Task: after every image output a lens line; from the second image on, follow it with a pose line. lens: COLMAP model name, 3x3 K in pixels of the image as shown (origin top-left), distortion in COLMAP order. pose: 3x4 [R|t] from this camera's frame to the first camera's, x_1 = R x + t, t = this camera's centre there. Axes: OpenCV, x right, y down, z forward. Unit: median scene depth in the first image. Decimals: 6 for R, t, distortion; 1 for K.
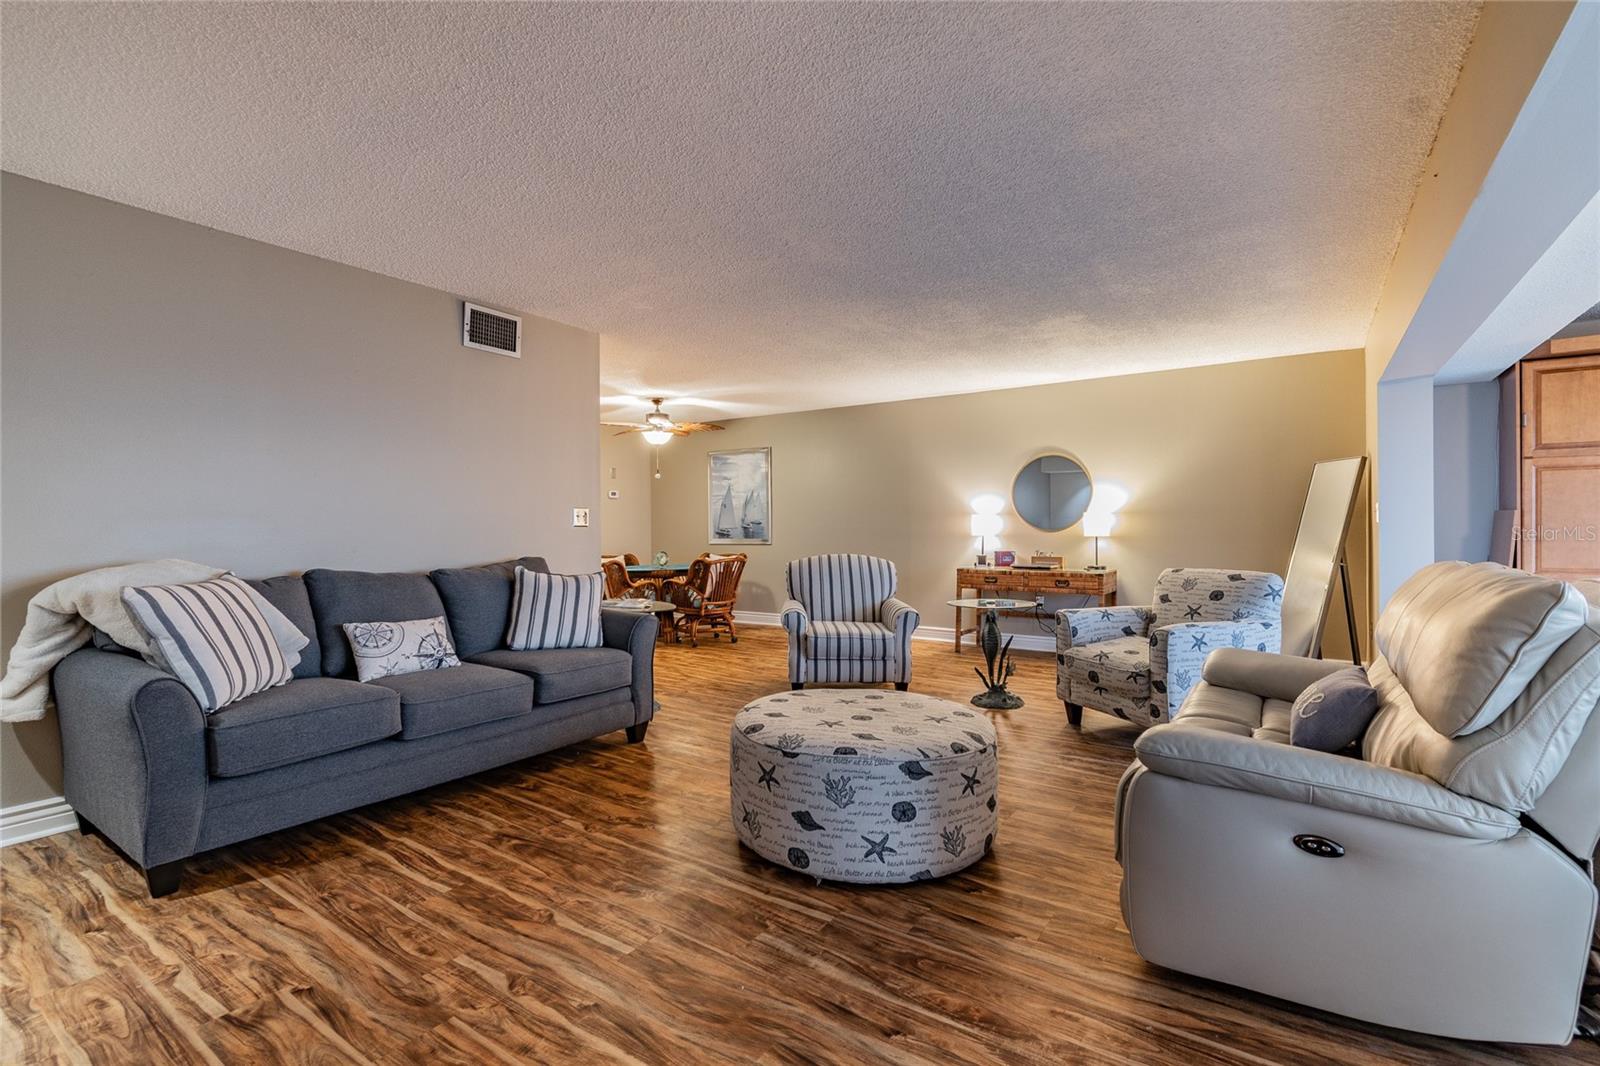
lens RADIAL K [[726.5, 0, 811.4], [0, 726.5, 535.0], [0, 0, 1]] dist [0.002551, -0.000089]
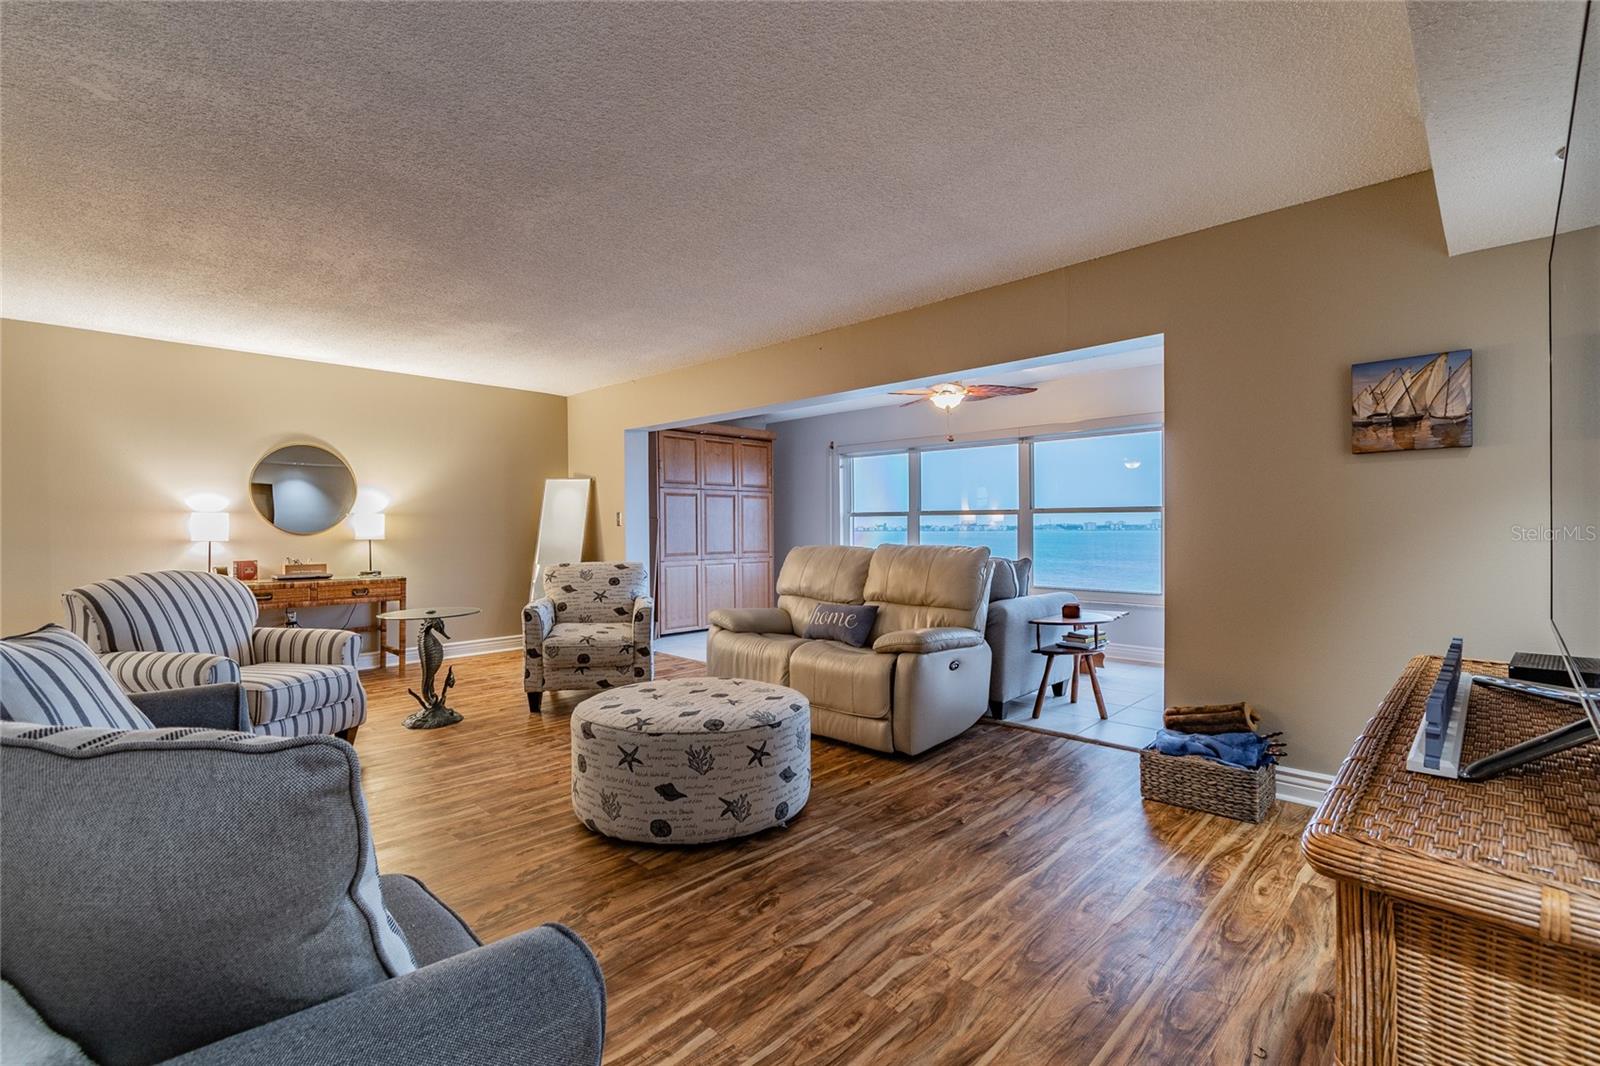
lens RADIAL K [[709.6, 0, 845.9], [0, 709.6, 531.2], [0, 0, 1]] dist [-0.000609, -0.000088]
pose [[0.136189, -0.001672, 0.990681, -1.022958], [0.013337, 0.999911, -0.000146, -0.000857], [-0.990593, 0.013233, 0.136199, 0.670330]]
